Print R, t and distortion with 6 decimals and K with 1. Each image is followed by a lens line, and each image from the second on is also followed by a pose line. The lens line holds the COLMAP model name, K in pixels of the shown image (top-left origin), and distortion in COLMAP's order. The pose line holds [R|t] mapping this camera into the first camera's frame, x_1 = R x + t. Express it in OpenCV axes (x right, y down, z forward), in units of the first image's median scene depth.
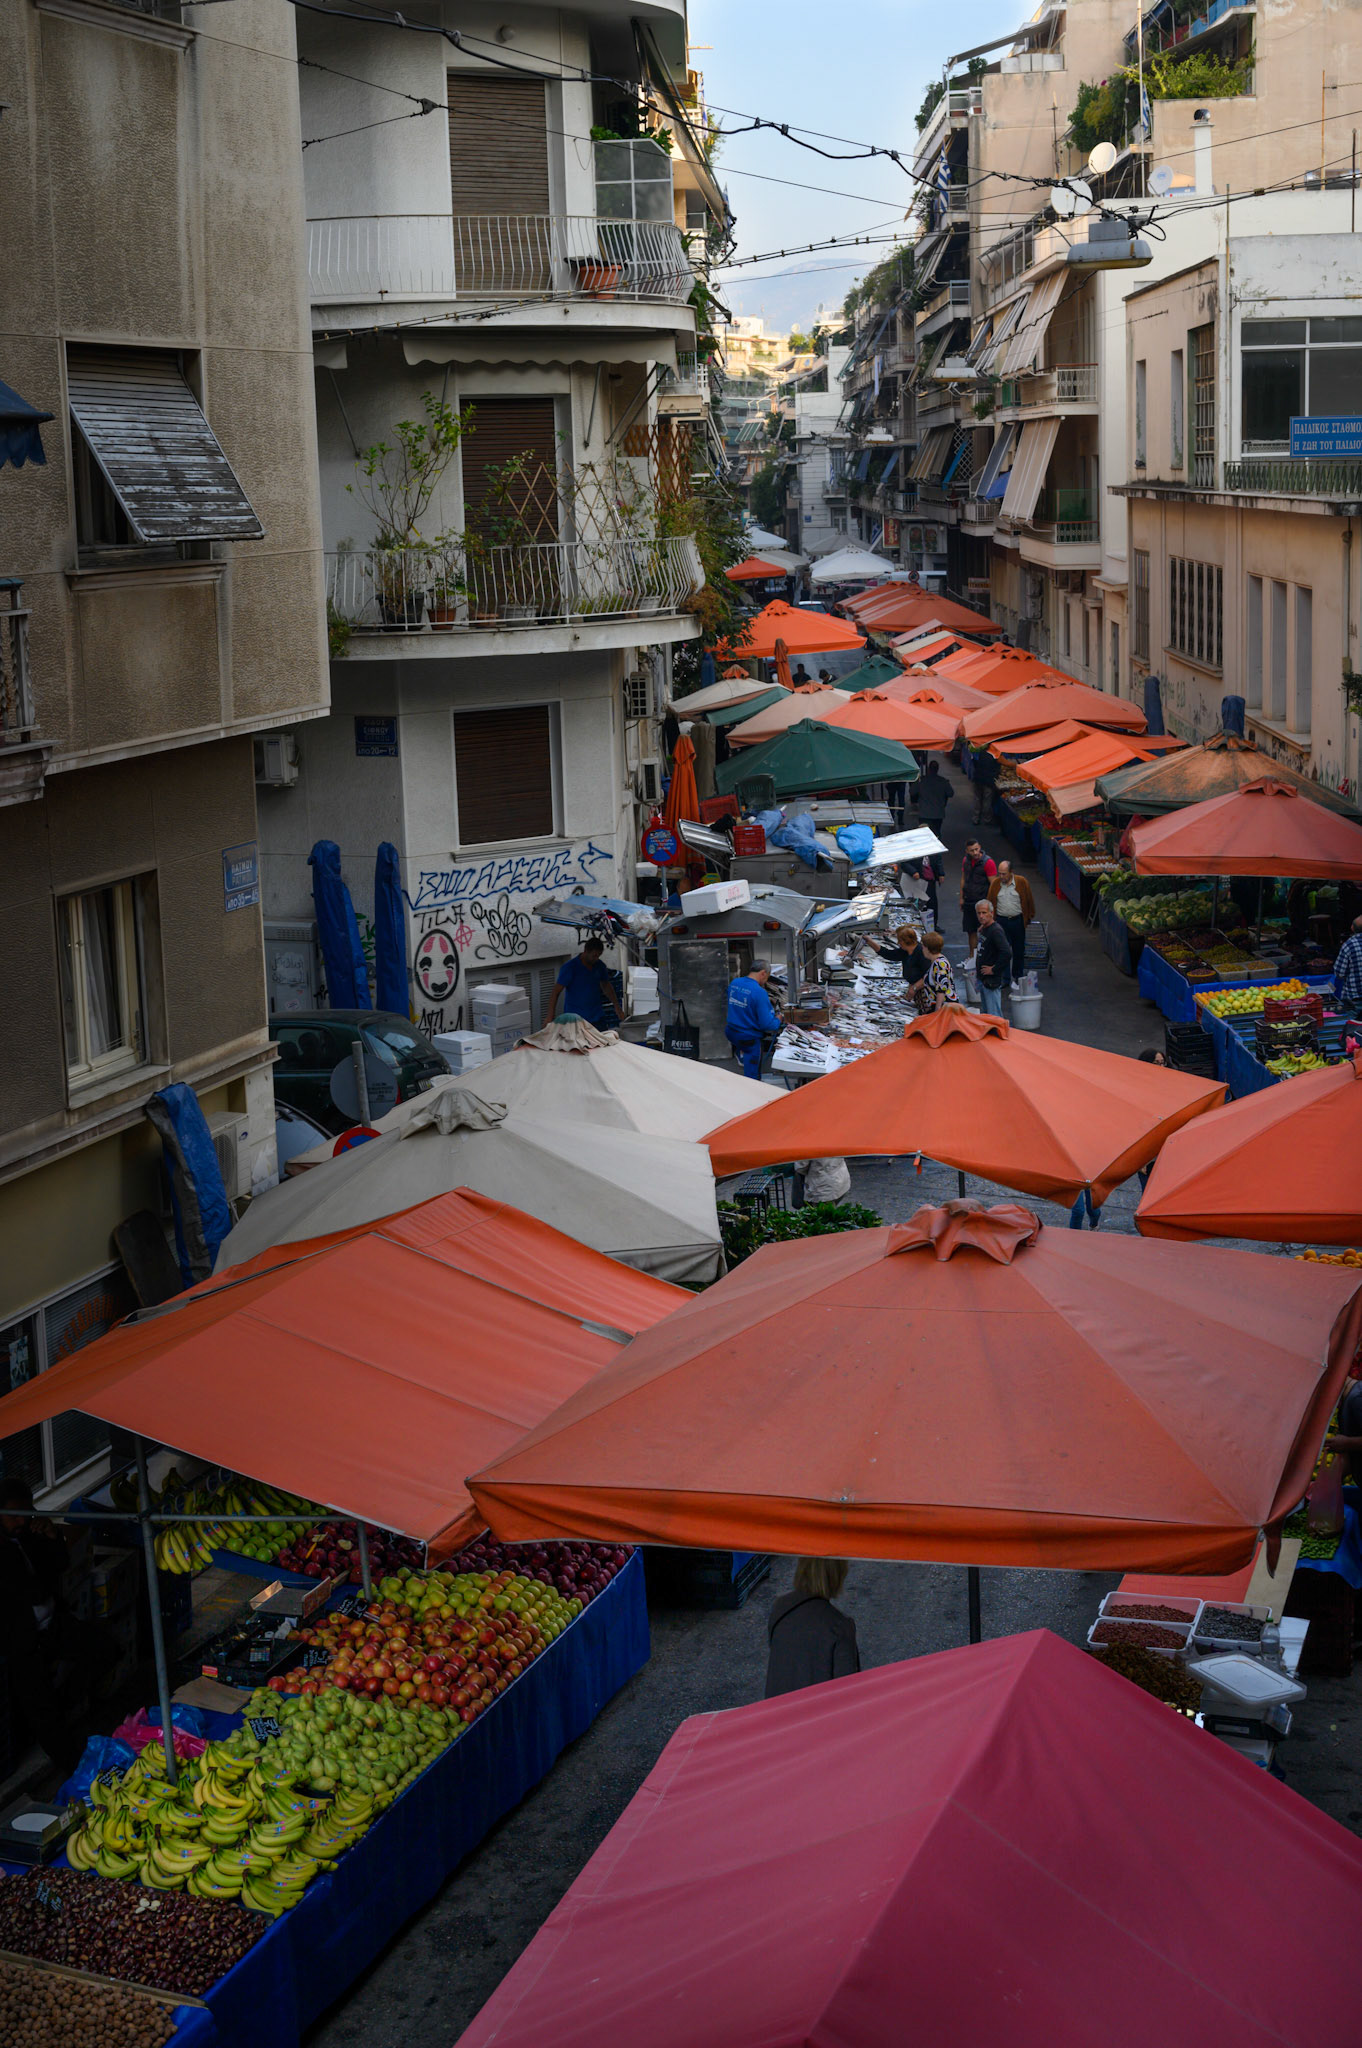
lens RADIAL K [[2966.0, 0, 681.0], [0, 2966.0, 1024.0], [0, 0, 1]] dist [0.015553, -0.086974]
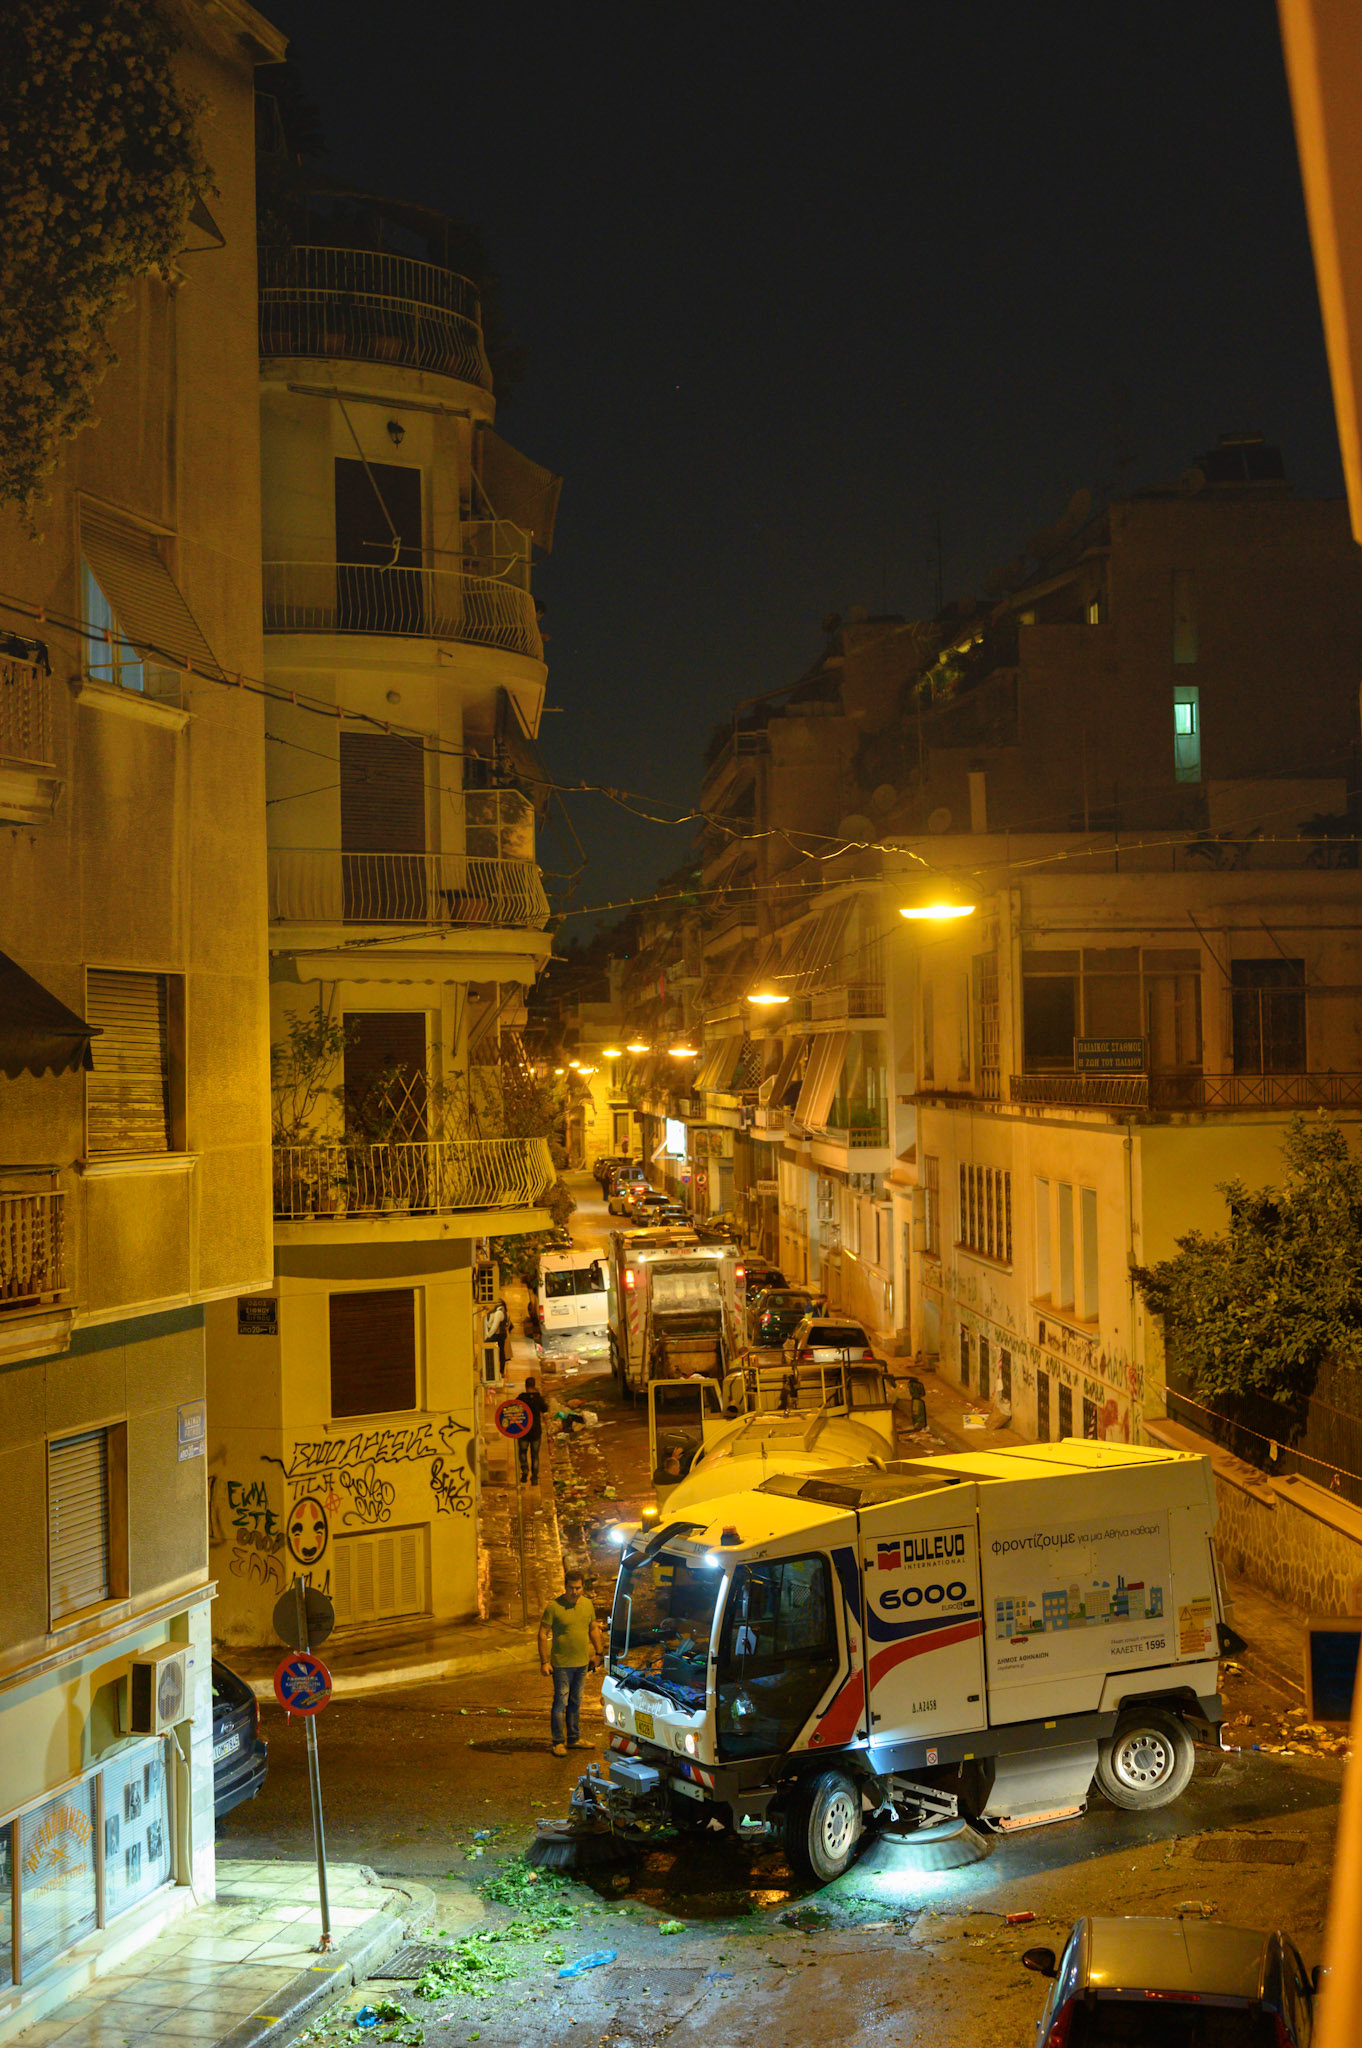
lens RADIAL K [[3177.3, 0, 681.0], [0, 3177.3, 1024.0], [0, 0, 1]] dist [0.001108, -0.027847]
pose [[0.995673, 0.013989, 0.091870, -0.055947], [0.004539, 0.980103, -0.198438, 0.028957], [-0.092818, 0.197997, 0.975798, -0.165101]]
